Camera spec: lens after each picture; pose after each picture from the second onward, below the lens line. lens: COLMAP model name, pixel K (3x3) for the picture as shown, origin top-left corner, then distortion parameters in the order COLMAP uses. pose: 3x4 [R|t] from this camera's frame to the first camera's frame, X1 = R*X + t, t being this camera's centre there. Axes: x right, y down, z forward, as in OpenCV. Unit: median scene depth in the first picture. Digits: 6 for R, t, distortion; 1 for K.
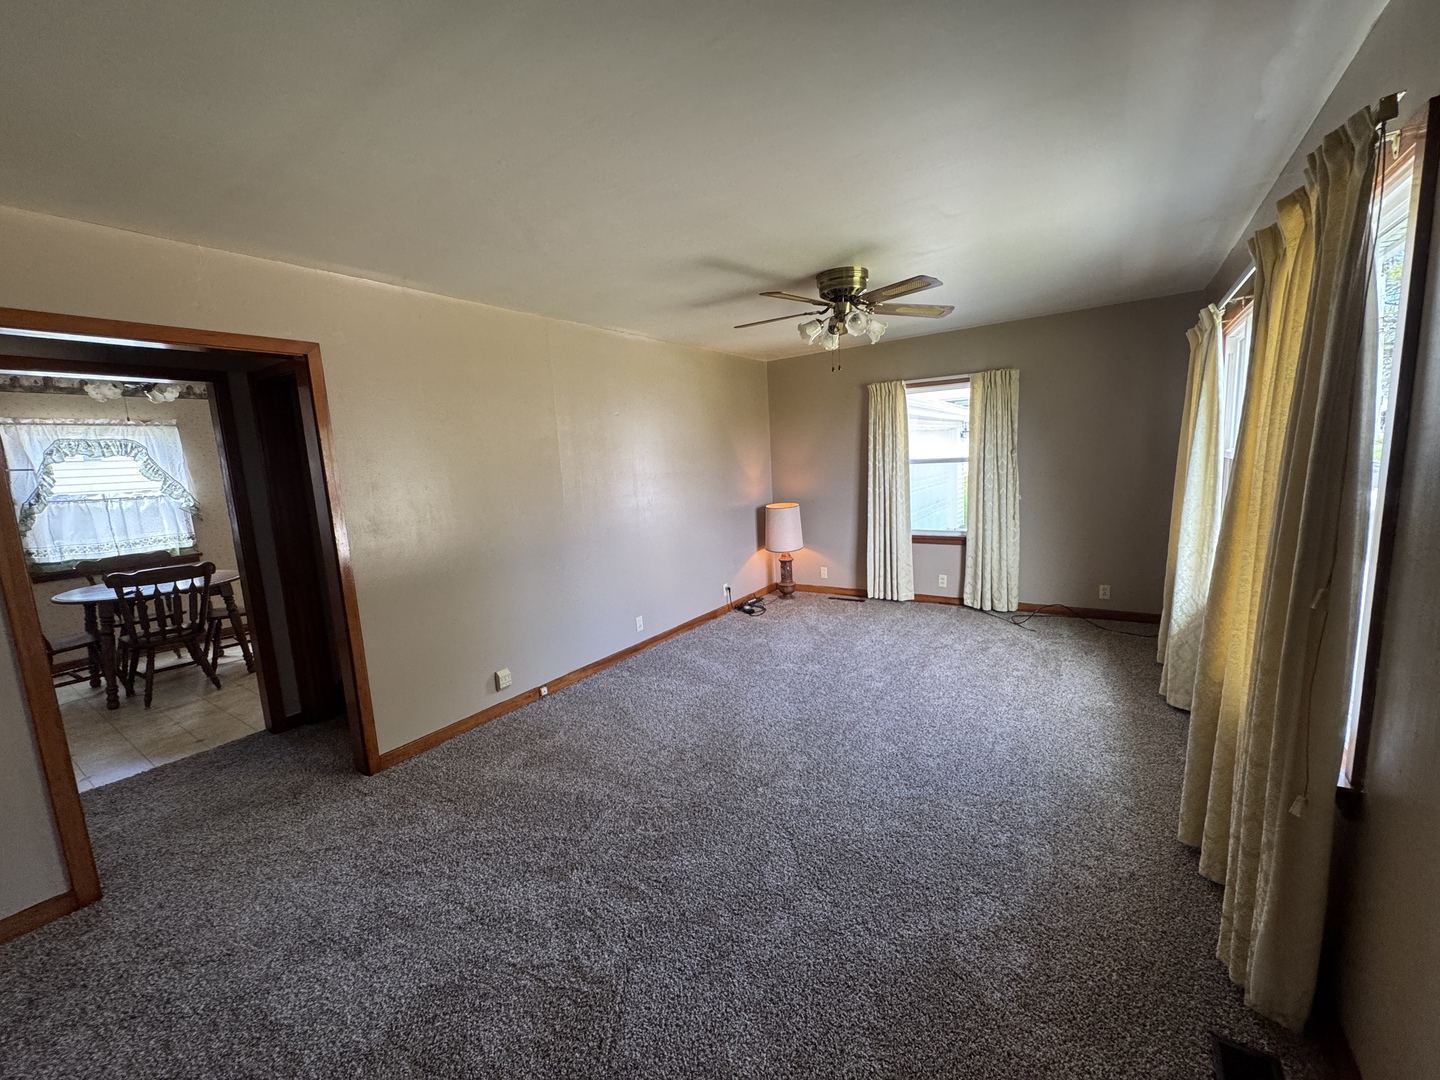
lens RADIAL K [[572.2, 0, 718.8], [0, 572.2, 541.8], [0, 0, 1]] dist [0.000782, 0.000070]
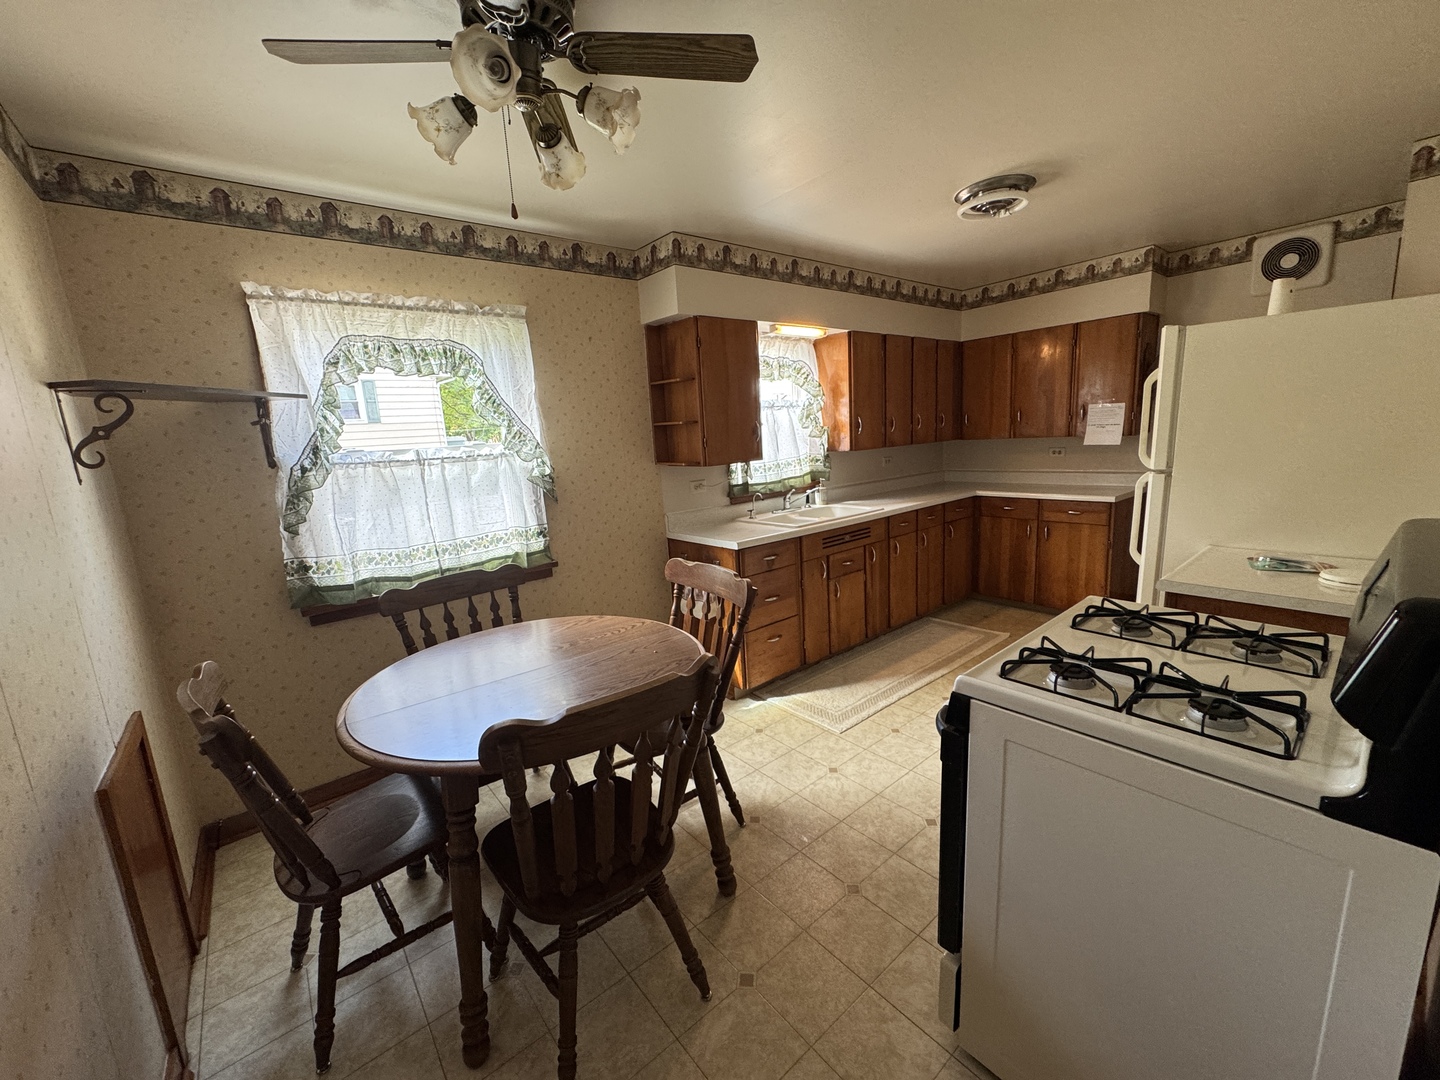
lens RADIAL K [[572.2, 0, 722.9], [0, 572.2, 541.6], [0, 0, 1]] dist [0.000782, 0.000070]
pose [[0.959214, 0.041277, -0.279650, -0.529675], [-0.026649, 0.998080, 0.055915, -0.029775], [0.281421, -0.046182, 0.958472, 0.463218]]
